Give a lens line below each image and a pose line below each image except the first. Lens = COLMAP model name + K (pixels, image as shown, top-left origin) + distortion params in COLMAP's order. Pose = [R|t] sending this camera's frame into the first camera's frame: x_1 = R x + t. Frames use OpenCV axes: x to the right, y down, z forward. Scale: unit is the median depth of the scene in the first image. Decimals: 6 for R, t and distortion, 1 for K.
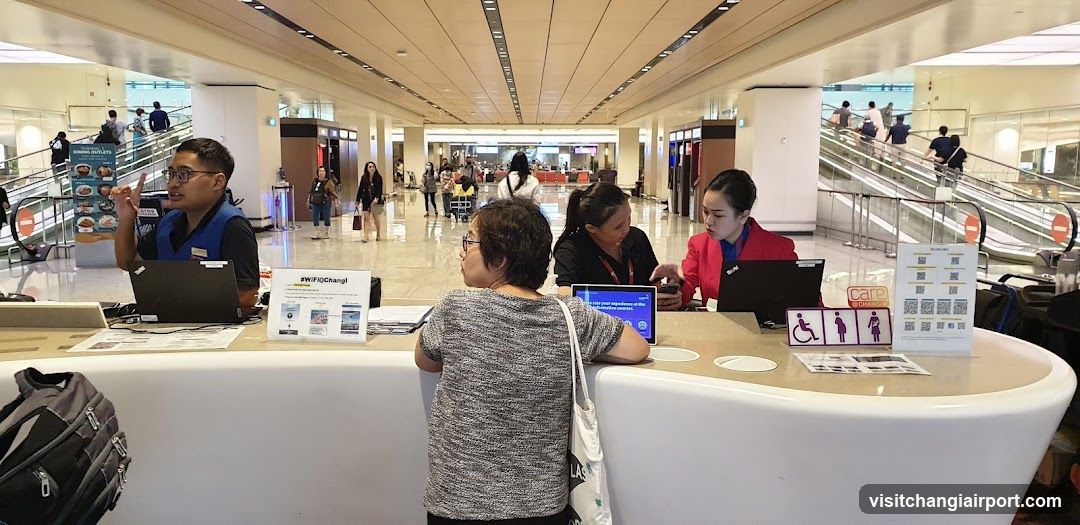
lens RADIAL K [[927.5, 0, 540.0], [0, 927.5, 262.5], [0, 0, 1]] dist [-0.037815, -0.000304]
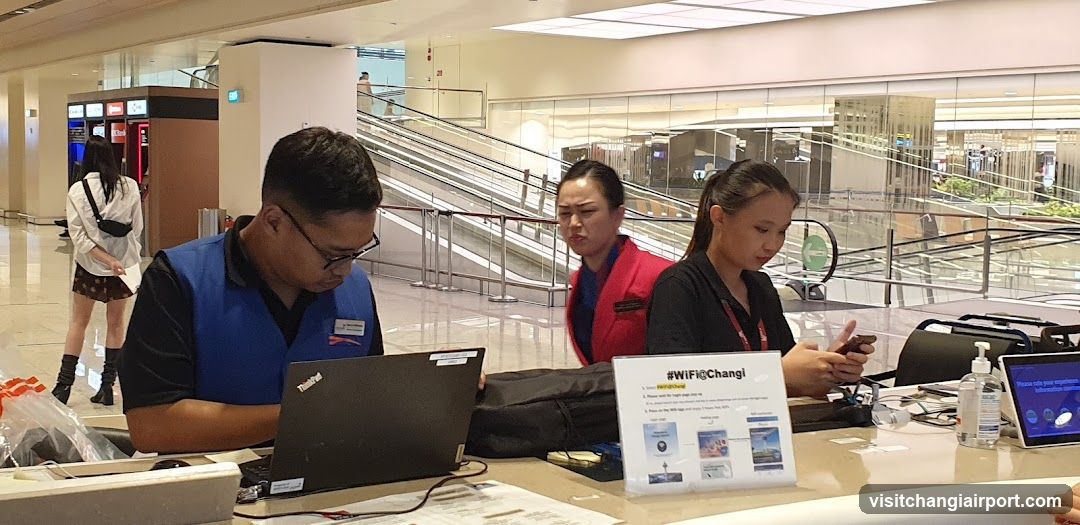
lens RADIAL K [[1435.1, 0, 540.0], [0, 1435.1, 262.5], [0, 0, 1]] dist [0.287999, -0.007964]
pose [[0.816088, -0.019761, 0.577589, -0.747415], [0.040848, 0.998888, -0.023541, -0.028688], [-0.576482, 0.042805, 0.815988, 0.338599]]
